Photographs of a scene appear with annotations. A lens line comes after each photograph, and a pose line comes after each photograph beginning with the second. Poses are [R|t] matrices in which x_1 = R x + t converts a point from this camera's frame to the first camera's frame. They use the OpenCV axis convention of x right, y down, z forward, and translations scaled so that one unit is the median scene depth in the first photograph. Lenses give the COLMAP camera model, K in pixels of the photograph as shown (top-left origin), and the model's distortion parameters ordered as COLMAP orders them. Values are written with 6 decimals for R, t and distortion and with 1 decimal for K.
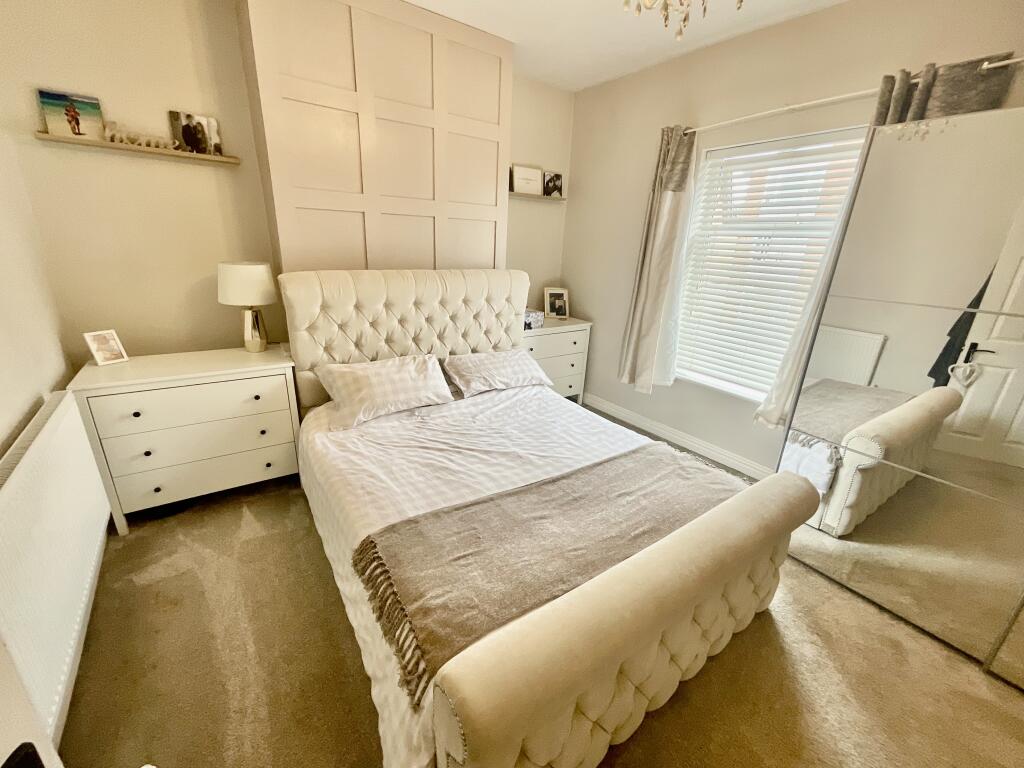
lens RADIAL K [[414.4, 0, 510.0], [0, 414.4, 384.7], [0, 0, 1]] dist [-0.008926, 0.003412]
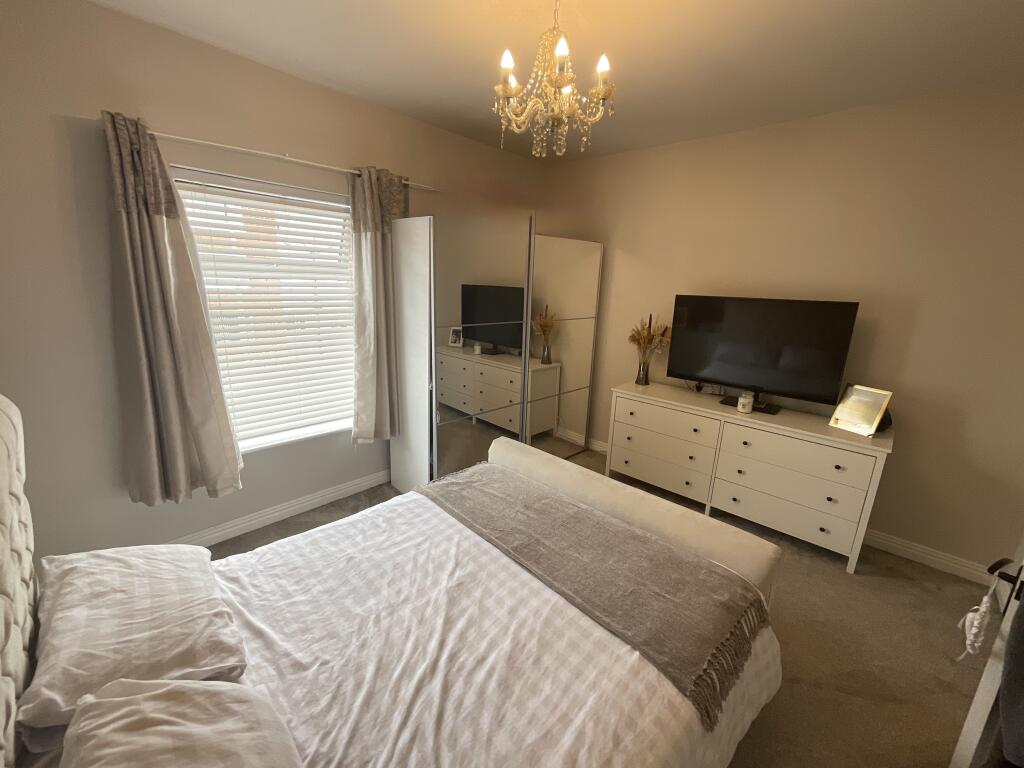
lens RADIAL K [[414.4, 0, 510.0], [0, 414.4, 384.7], [0, 0, 1]] dist [-0.008926, 0.003412]
pose [[-0.185175, -0.281678, 0.941471, -0.606094], [0.279229, 0.903469, 0.325229, -0.383401], [-0.942200, 0.323110, -0.088647, 0.840055]]
